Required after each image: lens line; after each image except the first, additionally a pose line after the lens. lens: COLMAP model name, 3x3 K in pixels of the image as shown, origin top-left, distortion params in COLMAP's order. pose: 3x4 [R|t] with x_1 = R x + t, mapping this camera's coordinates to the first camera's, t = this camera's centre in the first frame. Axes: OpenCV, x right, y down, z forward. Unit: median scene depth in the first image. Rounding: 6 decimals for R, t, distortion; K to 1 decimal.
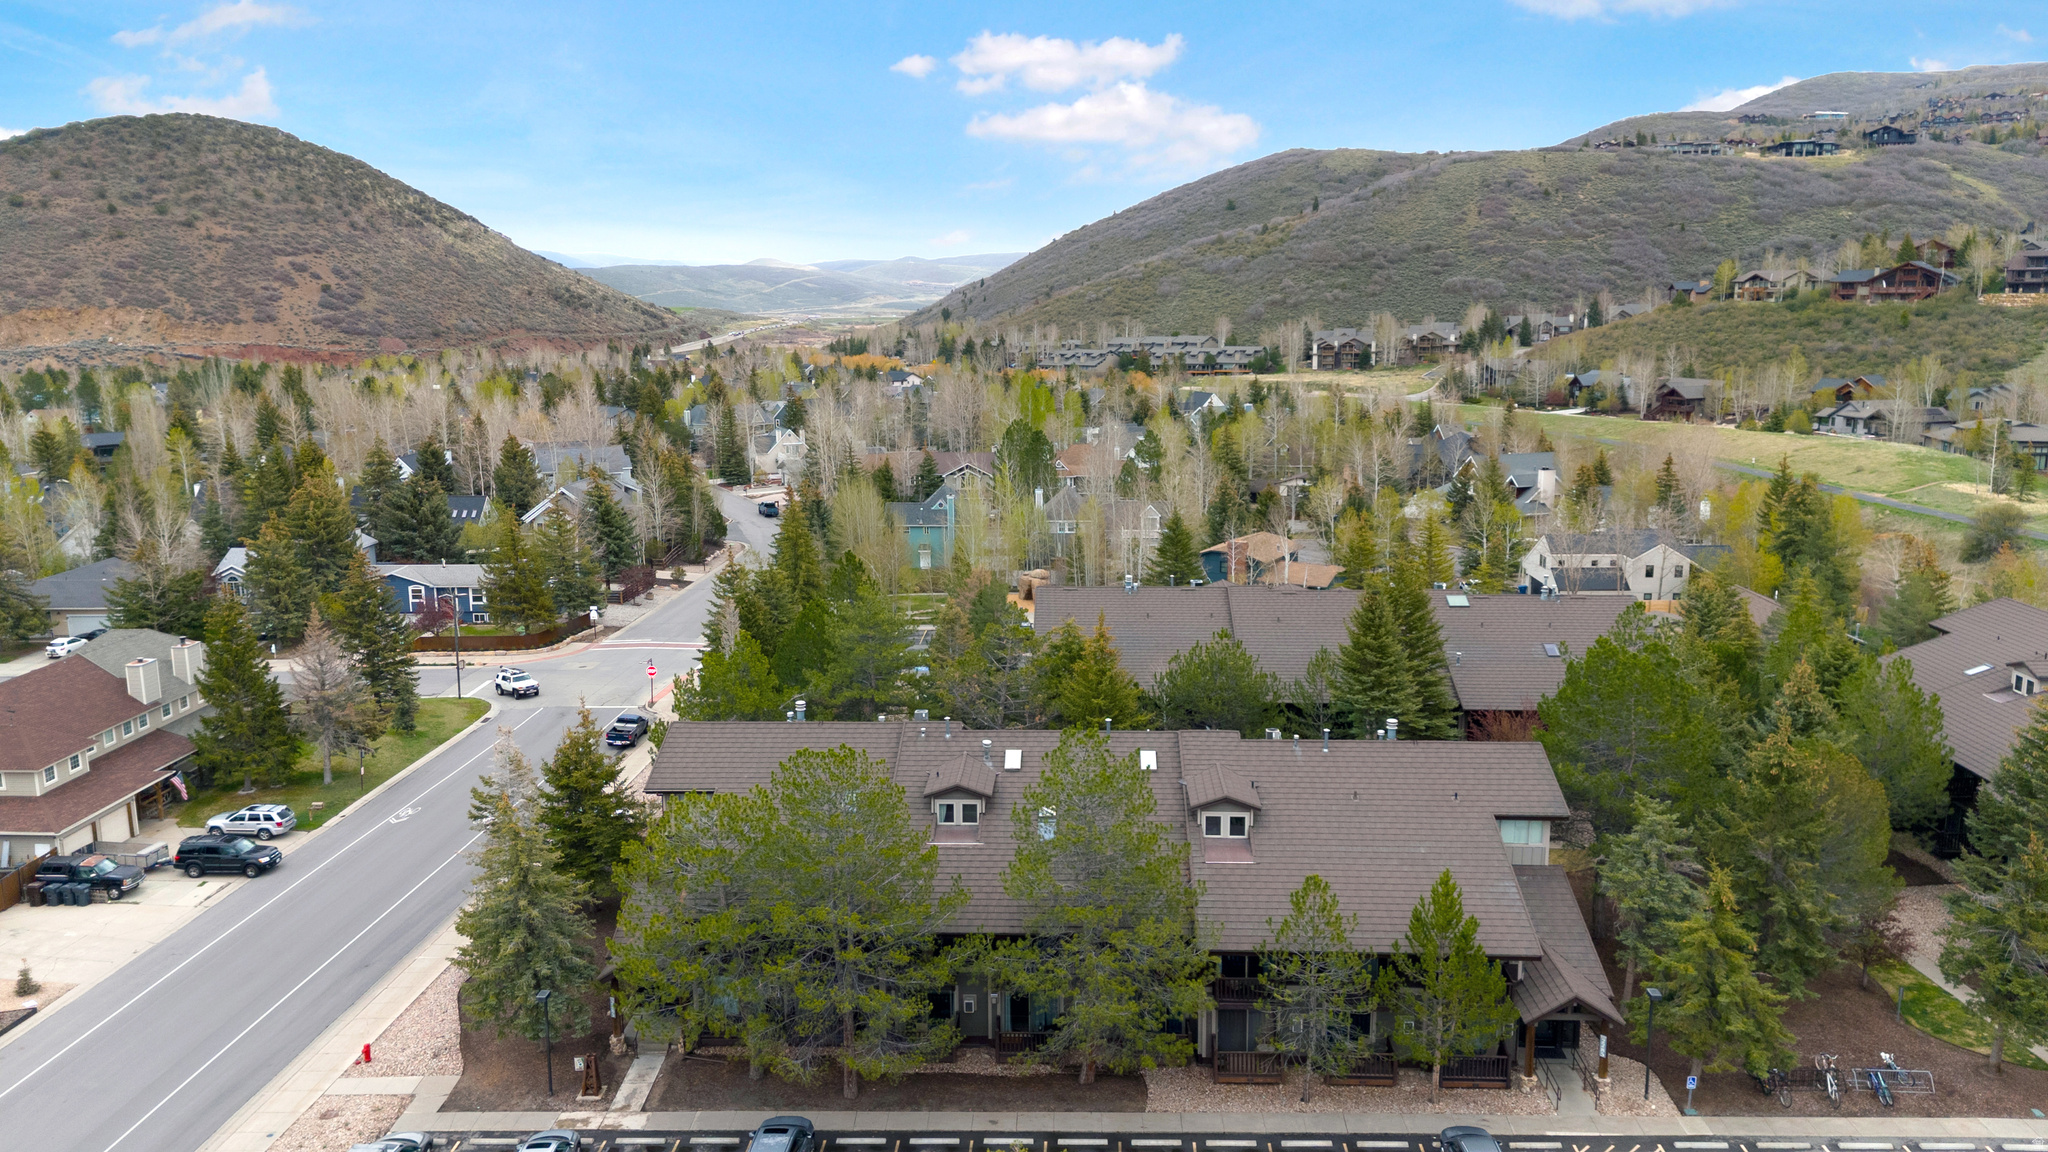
lens RADIAL K [[1481.1, 0, 1021.0], [0, 1481.1, 592.1], [0, 0, 1]] dist [0.046977, -0.033988]
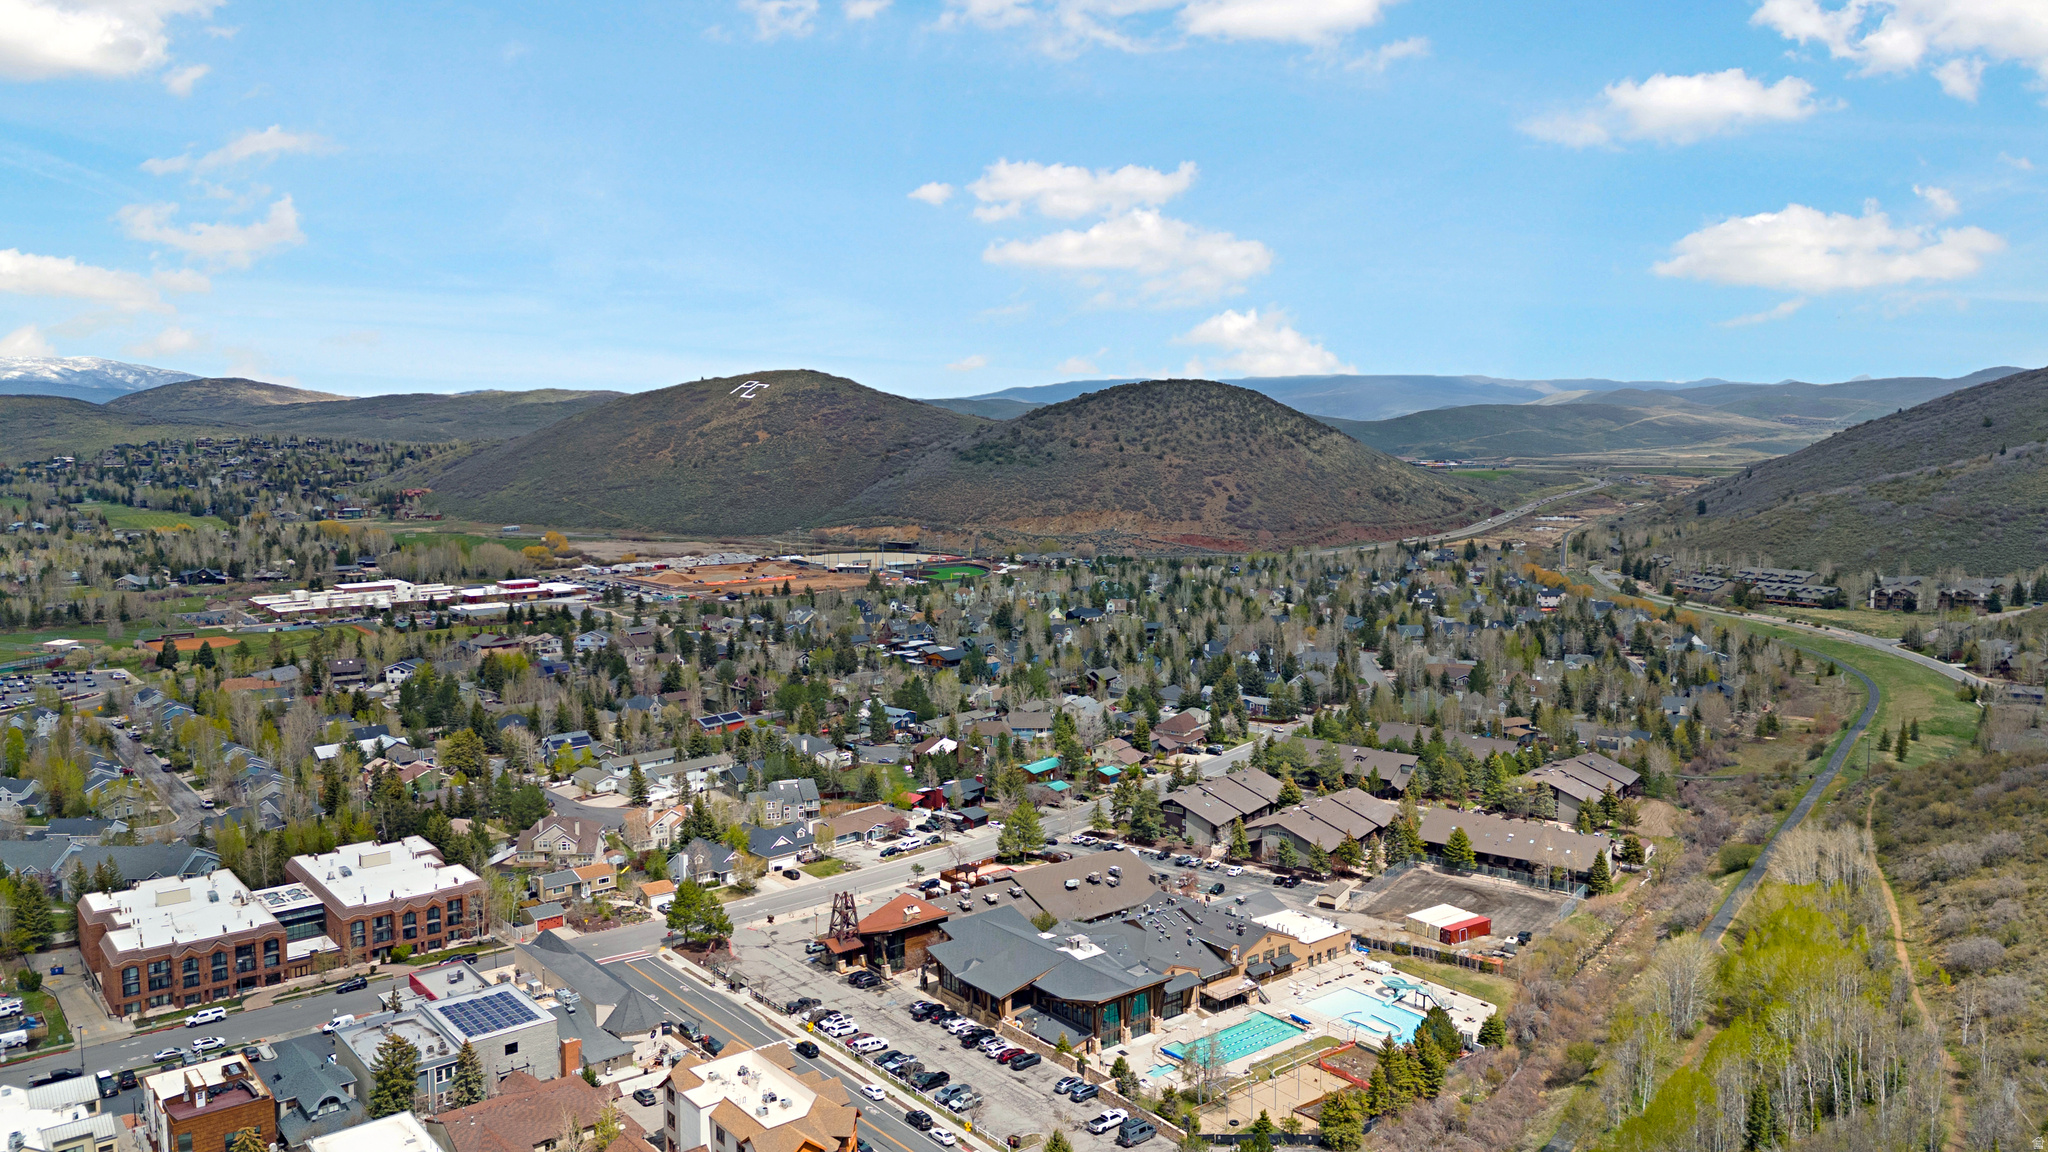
lens RADIAL K [[1481.1, 0, 1023.3], [0, 1481.1, 579.2], [0, 0, 1]] dist [0.046977, -0.033988]
pose [[0.846251, 0.068948, -0.528304, 0.195222], [-0.111783, 0.992498, -0.049527, -0.012284], [0.520925, 0.100968, 0.847610, -0.460161]]
